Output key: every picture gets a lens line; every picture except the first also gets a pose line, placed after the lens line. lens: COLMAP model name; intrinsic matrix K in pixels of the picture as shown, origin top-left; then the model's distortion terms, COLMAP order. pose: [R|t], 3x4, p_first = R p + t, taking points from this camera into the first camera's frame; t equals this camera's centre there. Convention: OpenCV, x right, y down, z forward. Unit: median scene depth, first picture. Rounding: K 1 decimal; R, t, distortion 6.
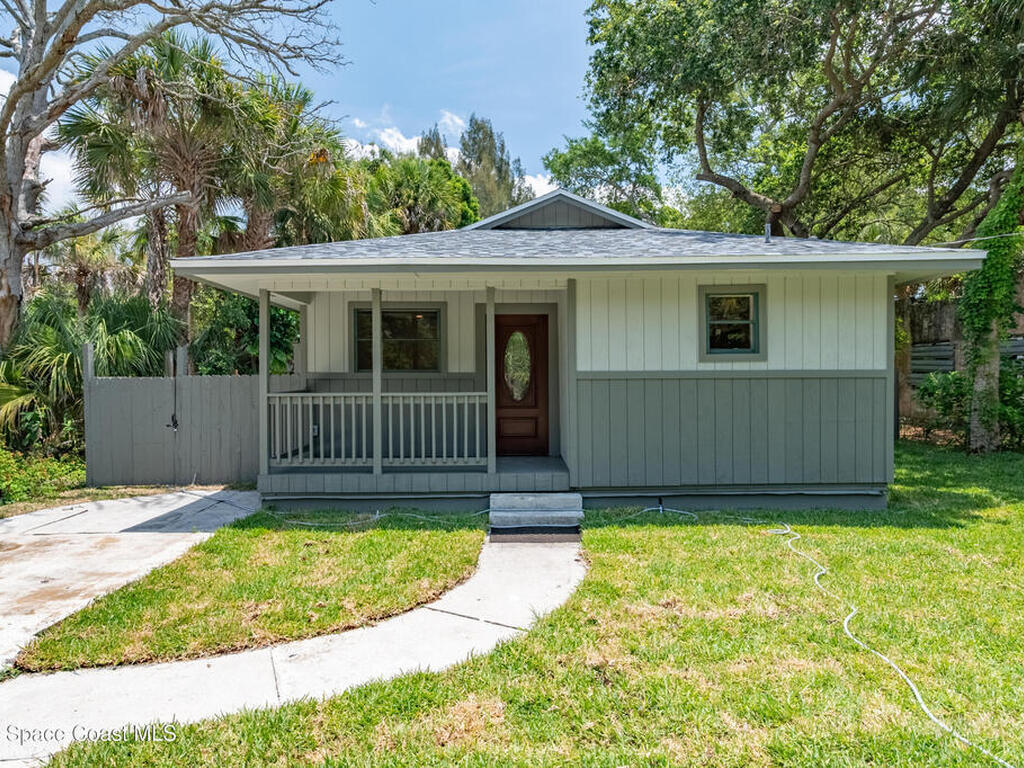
lens RADIAL K [[567.5, 0, 511.8], [0, 567.5, 383.8], [0, 0, 1]] dist [-0.004489, -0.003087]
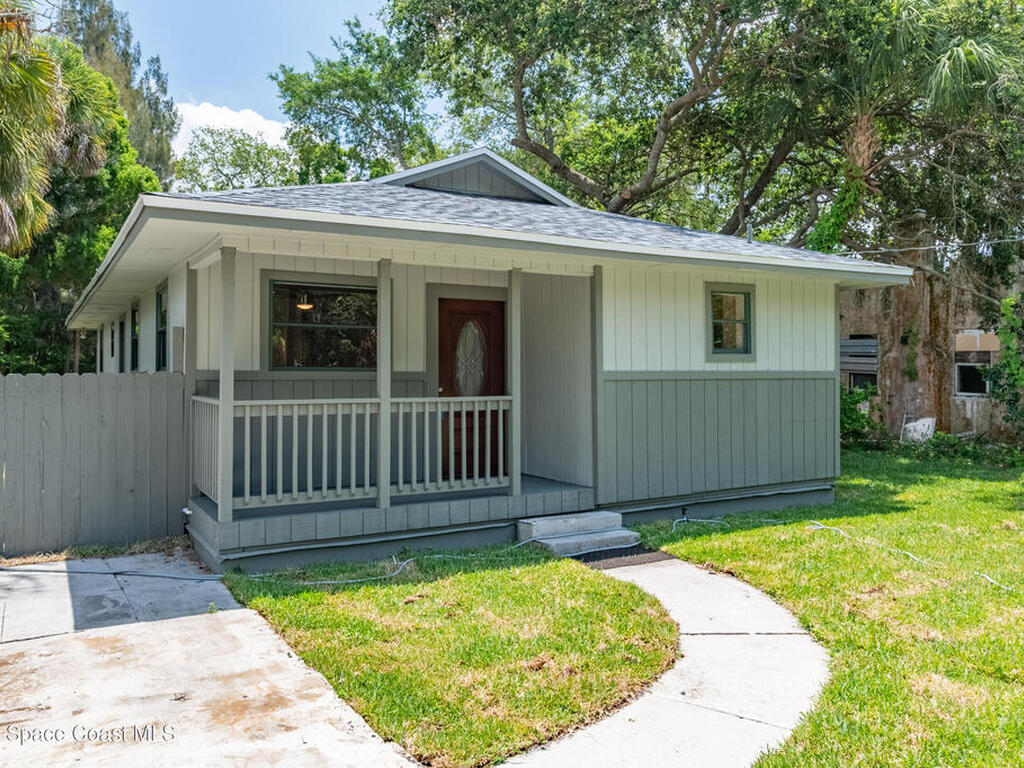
lens RADIAL K [[768.2, 0, 515.1], [0, 768.2, 367.5], [0, 0, 1]] dist [-0.009506, -0.005637]
pose [[0.868502, 0.008078, 0.495620, -0.584968], [0.005913, 0.999627, -0.026655, 0.003564], [-0.495651, 0.026081, 0.868130, 0.039112]]
